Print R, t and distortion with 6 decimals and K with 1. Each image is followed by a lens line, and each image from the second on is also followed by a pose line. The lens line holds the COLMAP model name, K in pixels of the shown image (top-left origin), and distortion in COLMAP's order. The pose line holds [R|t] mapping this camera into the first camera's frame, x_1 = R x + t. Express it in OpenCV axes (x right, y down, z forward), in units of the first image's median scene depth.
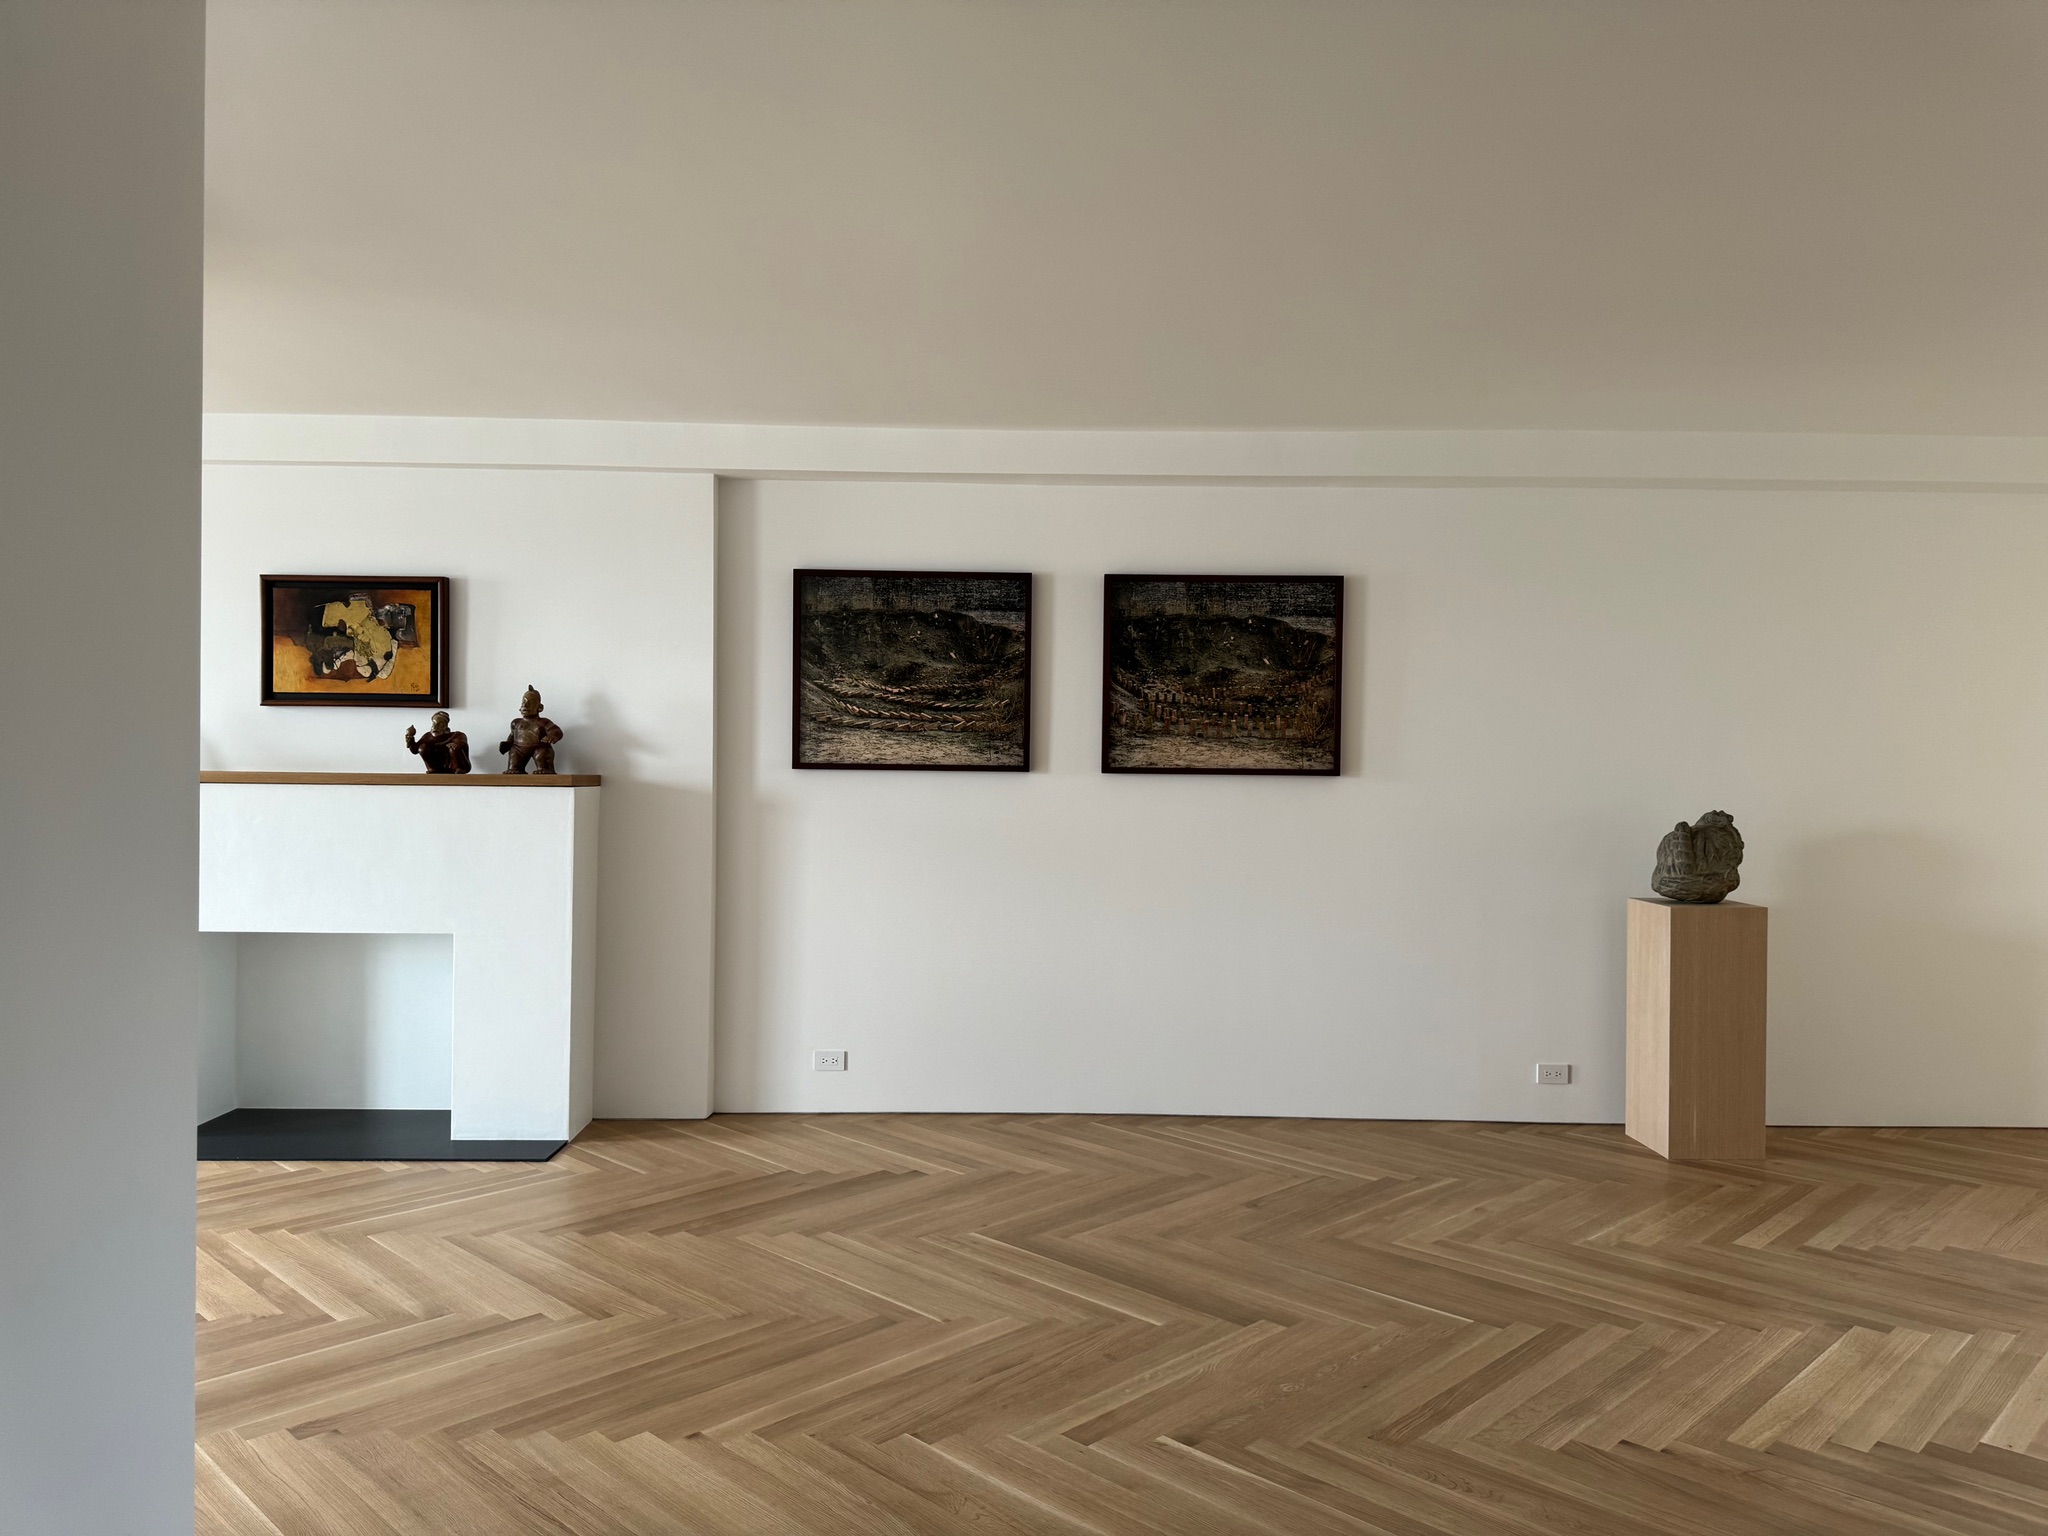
lens RADIAL K [[1454.4, 0, 1018.4], [0, 1454.4, 772.8], [0, 0, 1]] dist [0.052511, -0.060348]
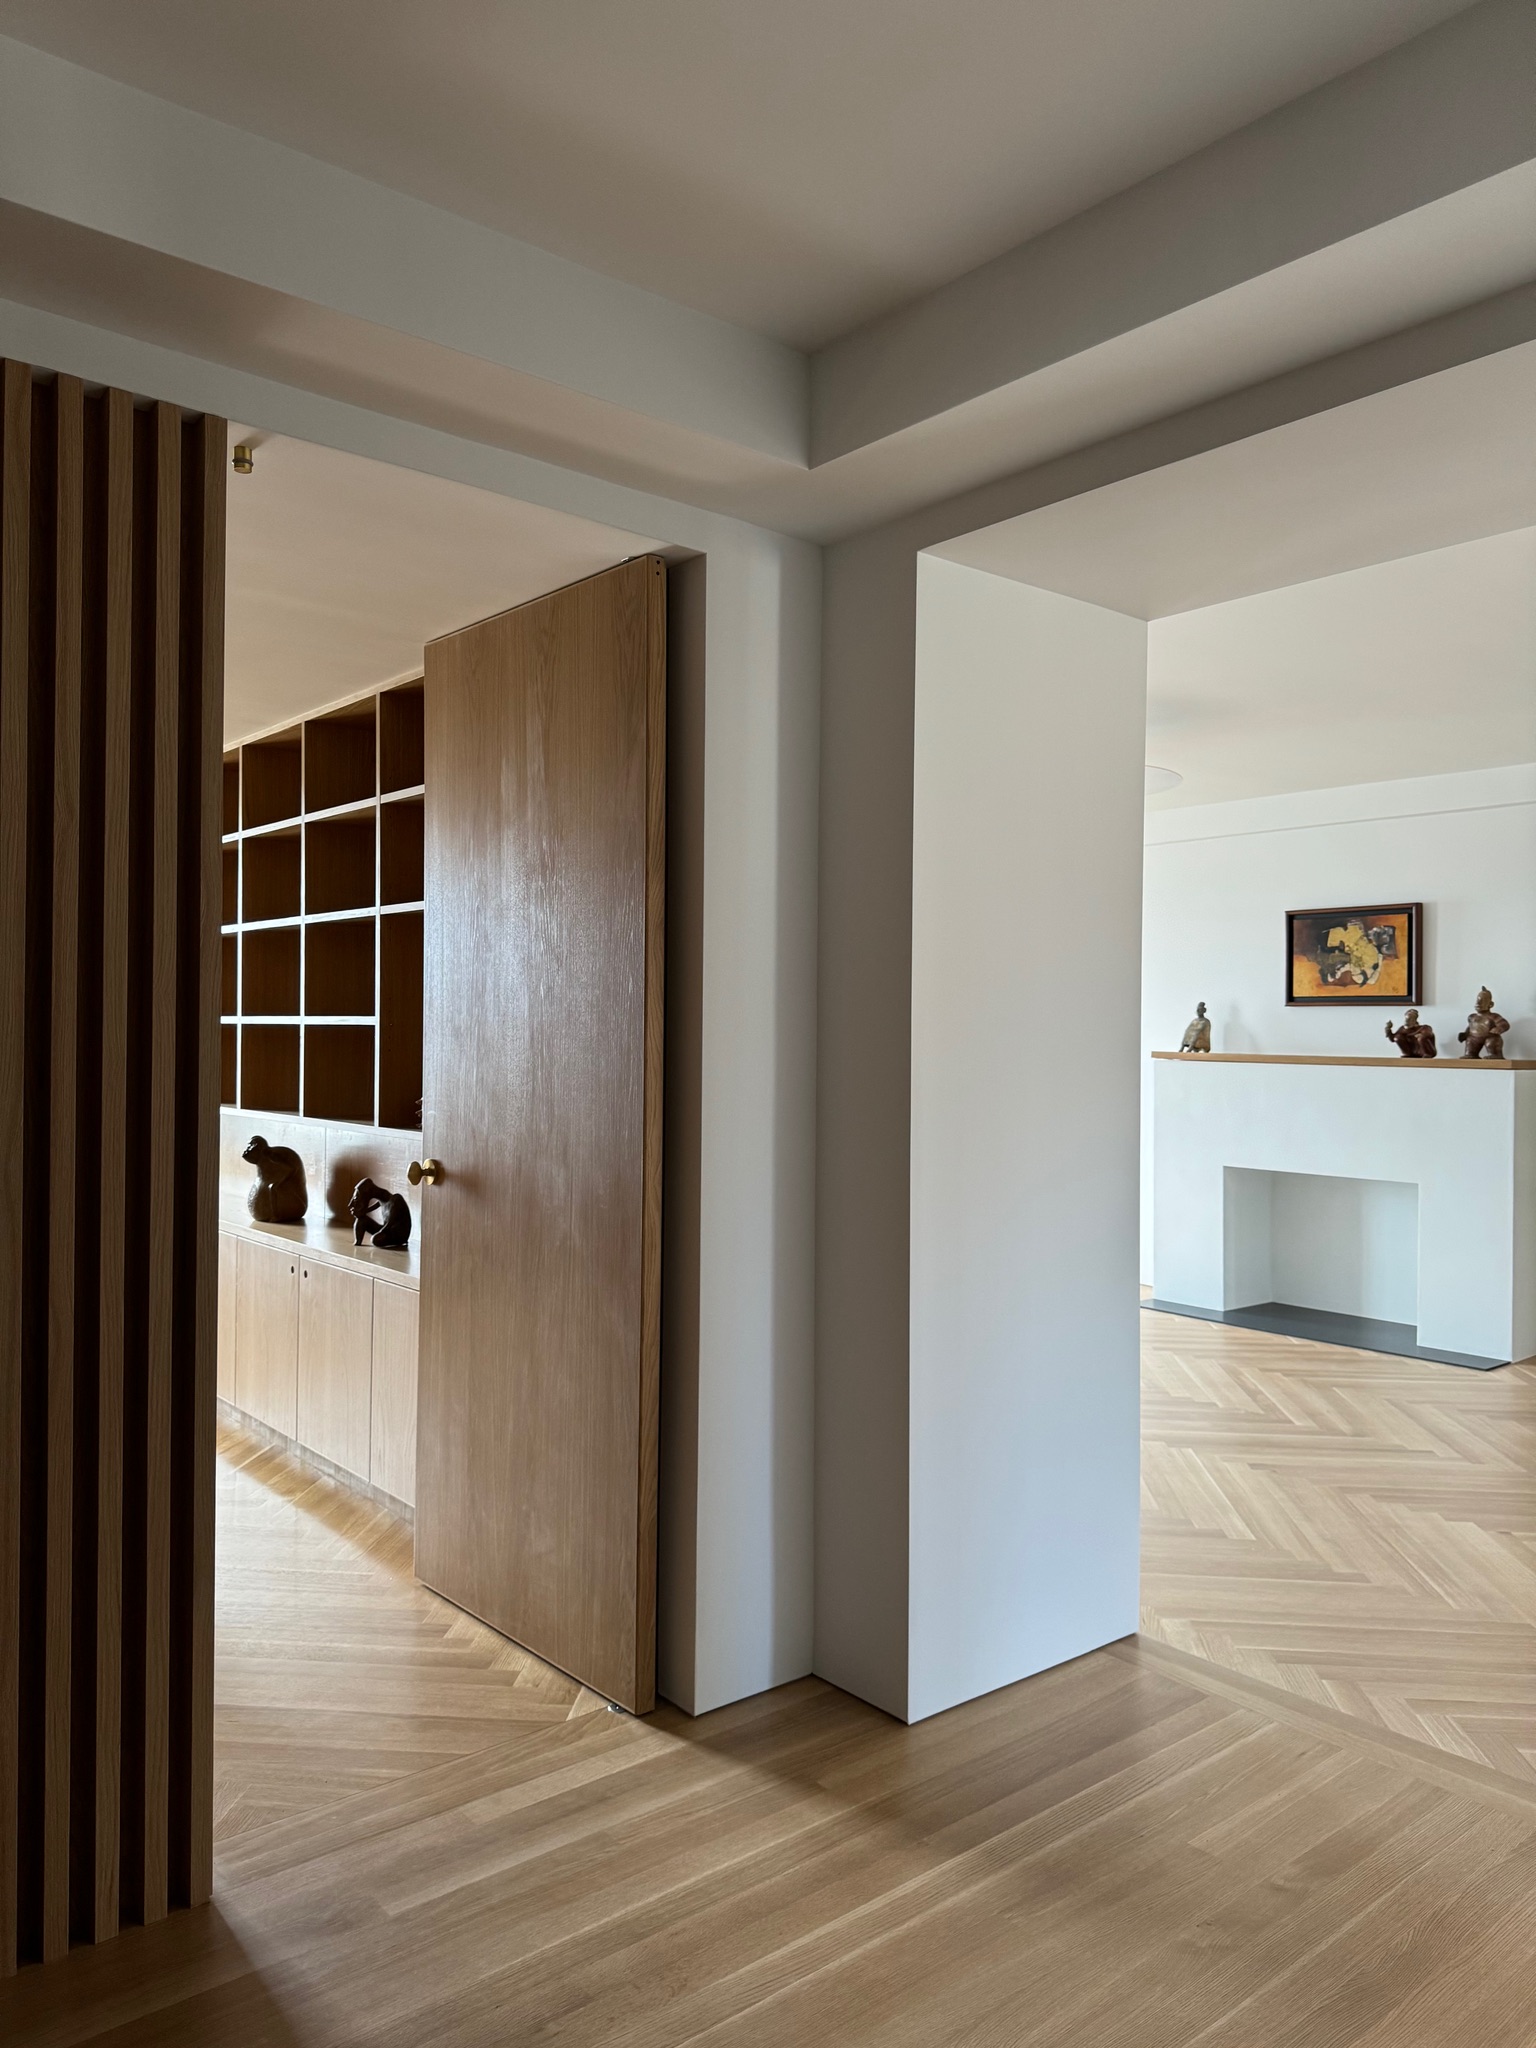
lens RADIAL K [[1454.4, 0, 761.4], [0, 1454.4, 1033.4], [0, 0, 1]] dist [0.052511, -0.060348]
pose [[0.638253, -0.004972, -0.769810, 0.224400], [-0.003683, 0.999948, -0.009512, -0.006520], [0.769818, 0.008906, 0.638202, -0.247479]]
